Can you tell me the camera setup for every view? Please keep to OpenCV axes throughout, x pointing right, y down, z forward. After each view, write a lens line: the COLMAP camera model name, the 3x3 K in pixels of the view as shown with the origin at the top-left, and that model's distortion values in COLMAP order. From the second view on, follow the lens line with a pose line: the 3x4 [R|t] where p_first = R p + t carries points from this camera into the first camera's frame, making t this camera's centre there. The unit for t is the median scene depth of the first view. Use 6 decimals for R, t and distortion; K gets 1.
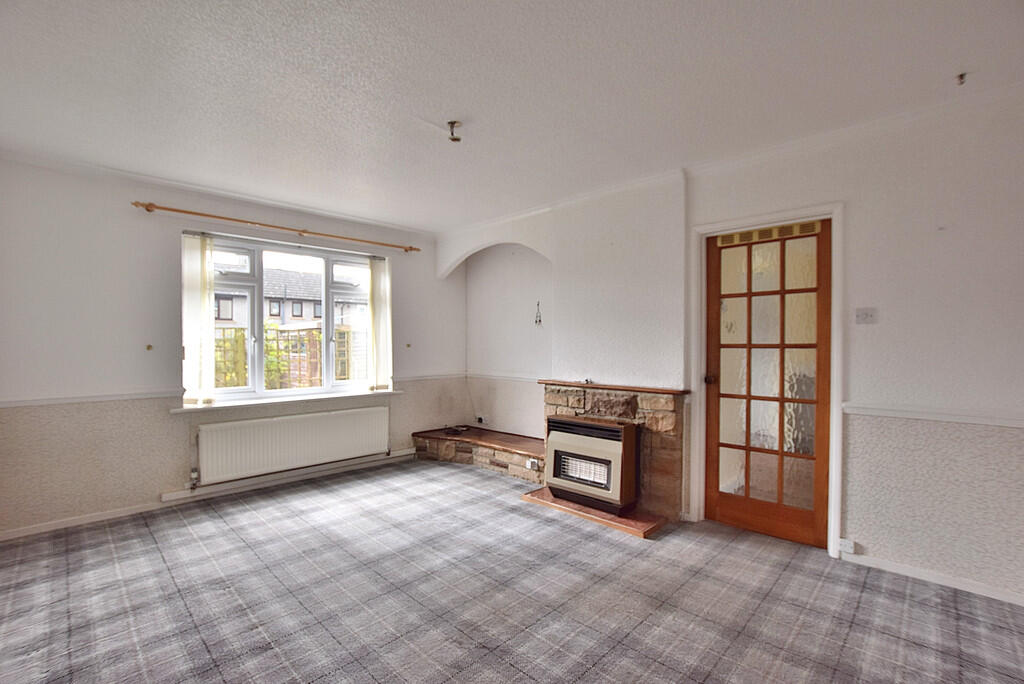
lens RADIAL K [[462.4, 0, 514.0], [0, 462.4, 348.3], [0, 0, 1]] dist [-0.002853, -0.000117]
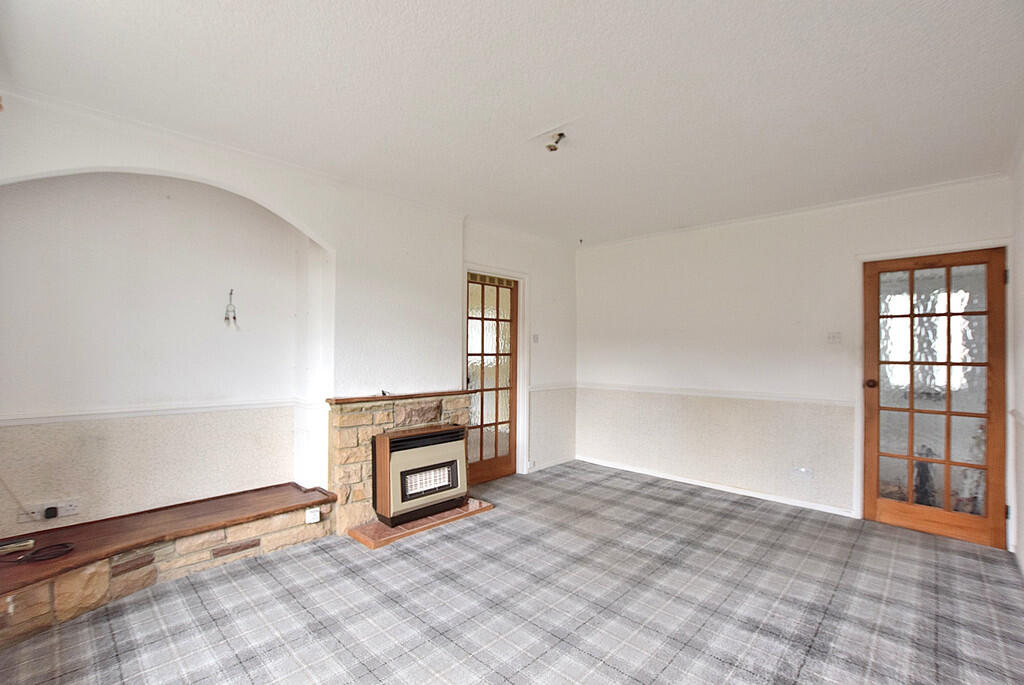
lens RADIAL K [[462.4, 0, 514.0], [0, 462.4, 348.8], [0, 0, 1]] dist [-0.002853, -0.000117]
pose [[-0.005575, 0.004372, 0.999975, -0.832219], [0.001452, 0.999989, -0.004364, -0.014663], [-0.999983, 0.001428, -0.005582, 0.810484]]
